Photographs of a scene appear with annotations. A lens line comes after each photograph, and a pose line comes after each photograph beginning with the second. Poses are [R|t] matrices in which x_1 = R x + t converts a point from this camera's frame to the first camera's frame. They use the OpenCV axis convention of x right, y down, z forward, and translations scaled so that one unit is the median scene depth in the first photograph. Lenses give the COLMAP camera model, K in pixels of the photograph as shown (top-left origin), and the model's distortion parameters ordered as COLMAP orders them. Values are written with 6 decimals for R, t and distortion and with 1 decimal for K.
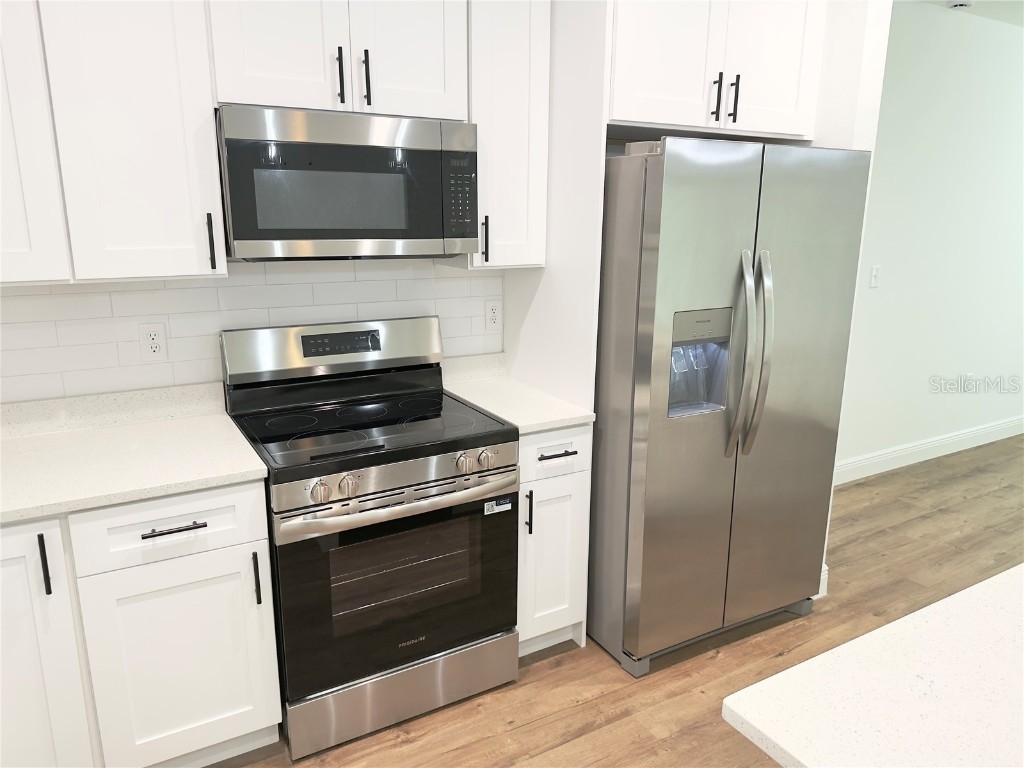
lens RADIAL K [[717.4, 0, 512.0], [0, 717.4, 384.0], [0, 0, 1]] dist [0.080917, -0.112494]
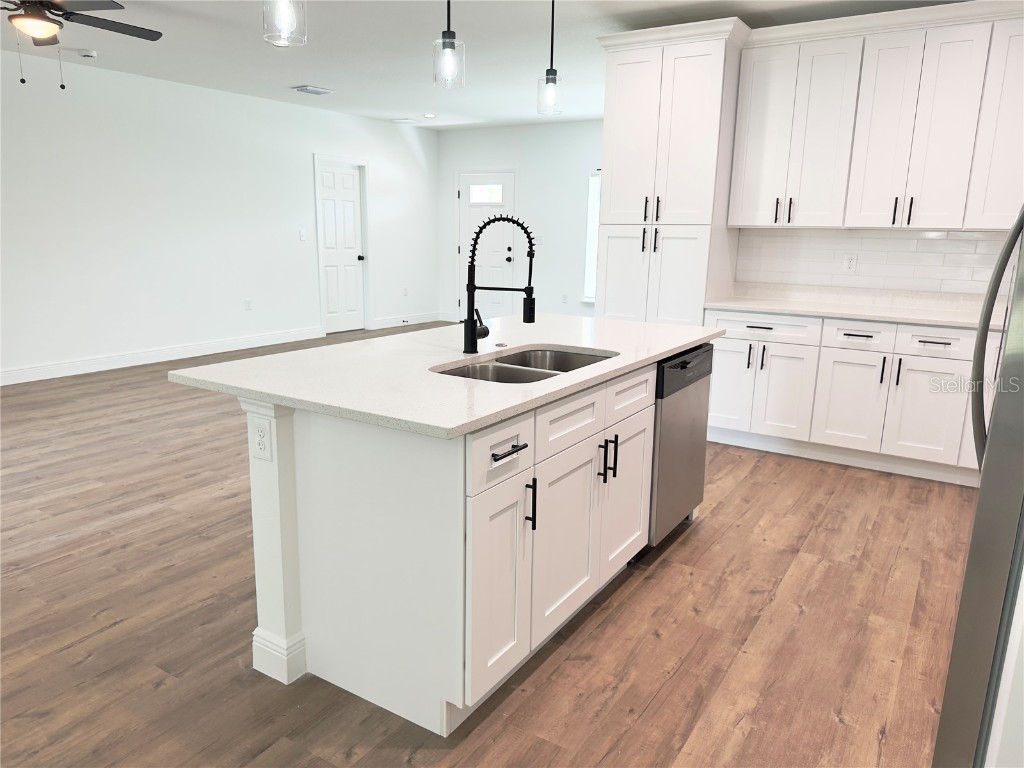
lens RADIAL K [[717.4, 0, 512.0], [0, 717.4, 384.0], [0, 0, 1]] dist [0.080917, -0.112494]
pose [[-0.891663, 0.071141, -0.447074, 1.185846], [-0.133642, 0.902194, 0.410104, -0.250940], [0.432523, 0.425422, -0.794946, 1.475854]]
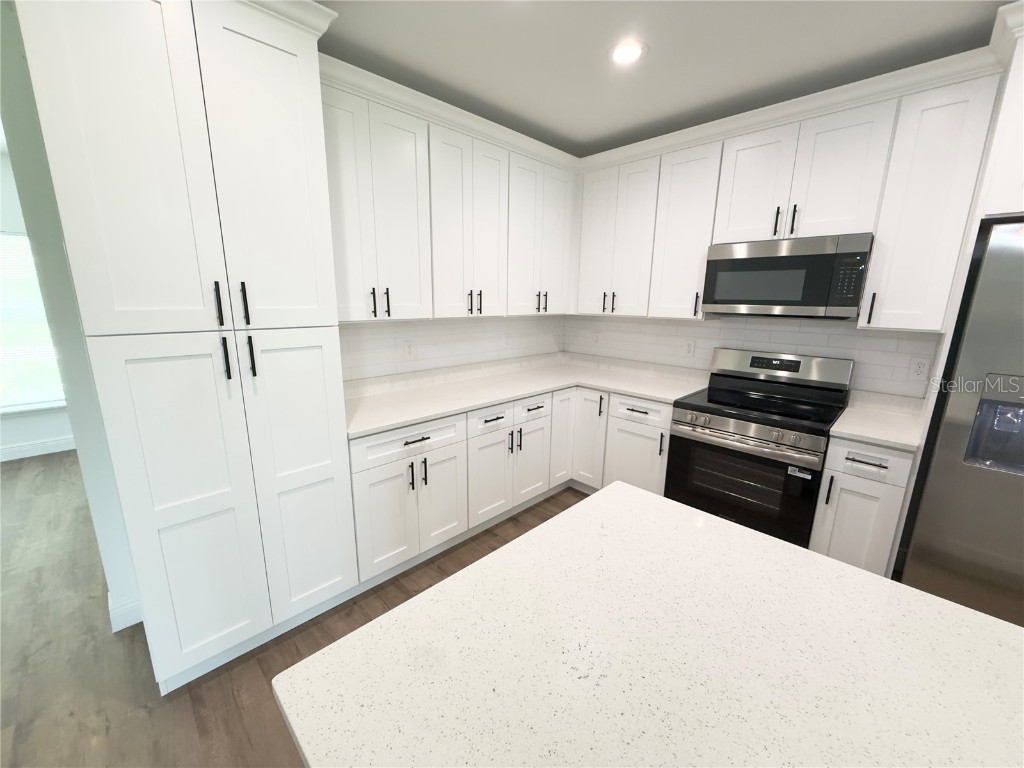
lens RADIAL K [[408.5, 0, 509.8], [0, 408.5, 384.8], [0, 0, 1]] dist [0.000657, 0.000397]
pose [[0.248104, 0.200848, -0.947684, 0.637394], [-0.239917, 0.960534, 0.140762, 0.009241], [0.938554, 0.192442, 0.286499, 0.094780]]
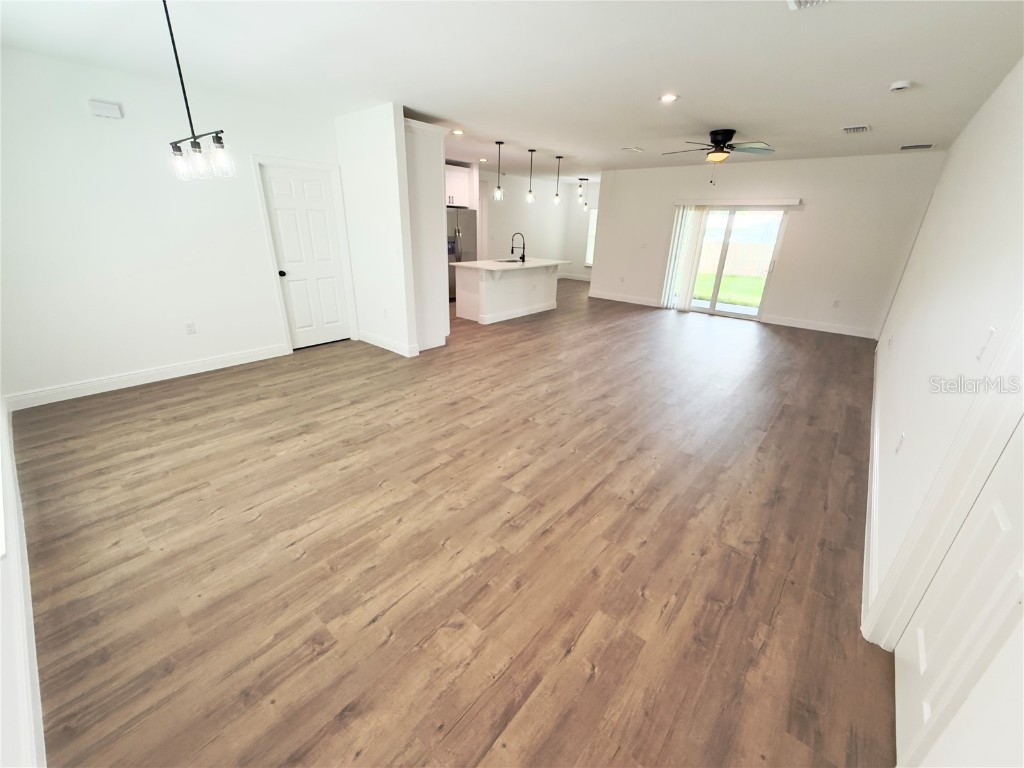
lens RADIAL K [[408.5, 0, 509.8], [0, 408.5, 384.8], [0, 0, 1]] dist [0.000657, 0.000397]
pose [[0.945411, -0.106032, 0.308149, -0.455278], [0.060719, 0.986343, 0.153105, 0.632711], [-0.320175, -0.126036, 0.938937, -2.564452]]
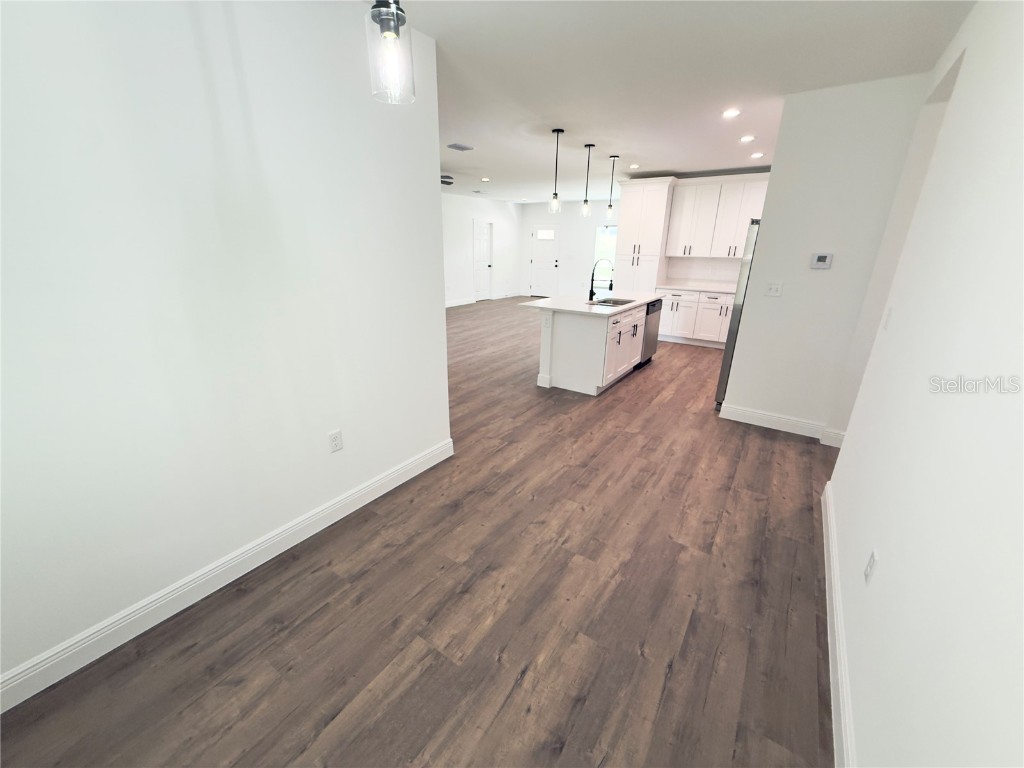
lens RADIAL K [[408.5, 0, 509.8], [0, 408.5, 384.8], [0, 0, 1]] dist [0.000657, 0.000397]
pose [[-0.906503, 0.117143, -0.405623, 2.042163], [-0.122592, 0.846312, 0.518388, -0.504185], [0.404010, 0.519647, -0.752824, 2.194427]]
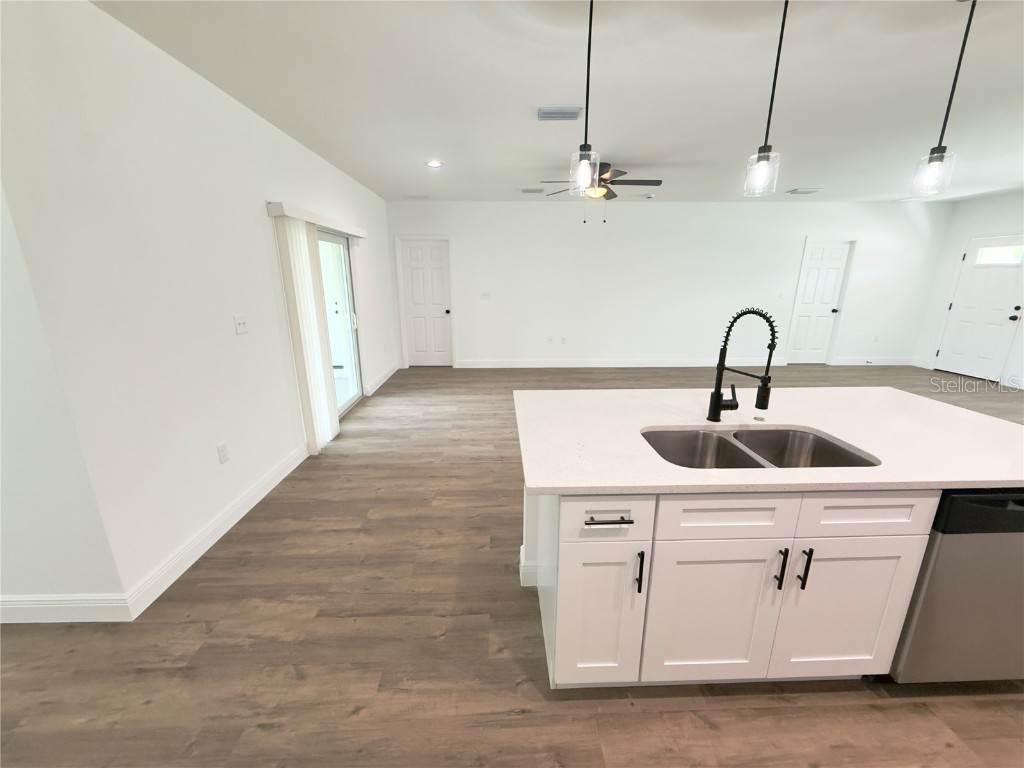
lens RADIAL K [[407.6, 0, 511.0], [0, 407.6, 387.4], [0, 0, 1]] dist [-0.001373, 0.000402]
pose [[-0.877537, -0.135980, 0.459825, 0.718755], [0.106549, 0.879678, 0.463480, -0.272461], [-0.467522, 0.455714, -0.757461, 1.253544]]
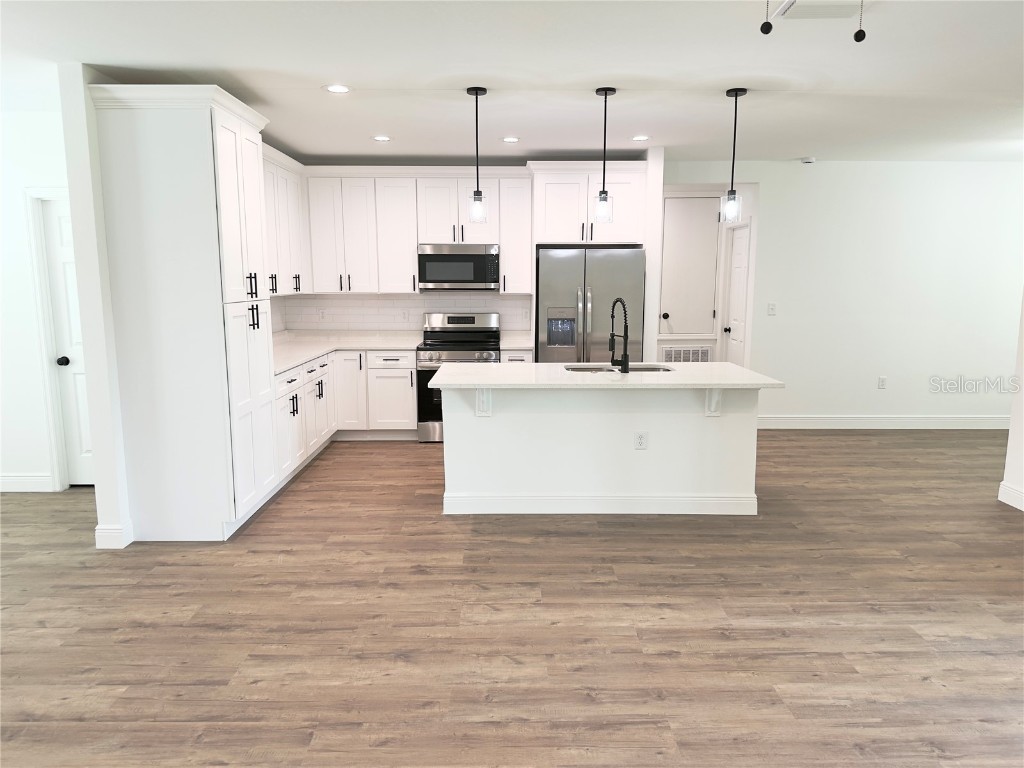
lens RADIAL K [[717.4, 0, 512.0], [0, 717.4, 384.0], [0, 0, 1]] dist [0.080917, -0.112494]
pose [[0.866269, 0.064297, -0.495423, 1.476927], [-0.111023, 0.991662, -0.065428, 0.388420], [0.487085, 0.111681, 0.866184, -1.446692]]
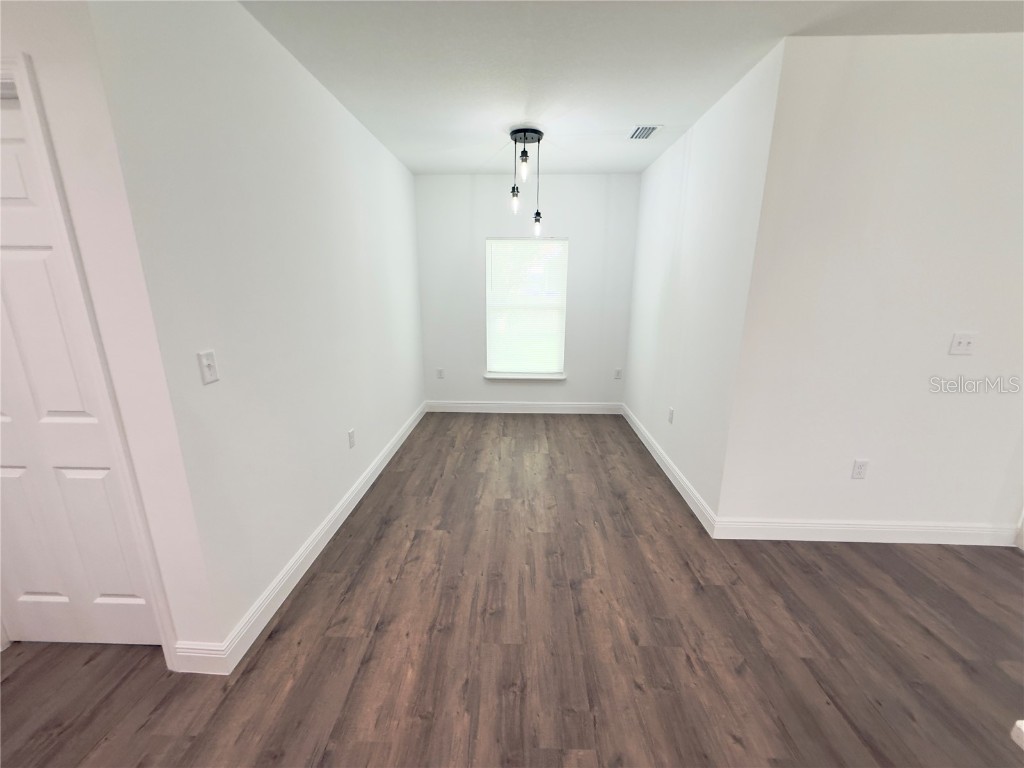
lens RADIAL K [[408.5, 0, 509.8], [0, 408.5, 384.8], [0, 0, 1]] dist [0.000657, 0.000397]
pose [[0.531332, -0.213919, 0.819710, 0.590264], [0.202945, 0.971560, 0.122000, -0.213308], [-0.822496, 0.101534, 0.559635, 0.997870]]
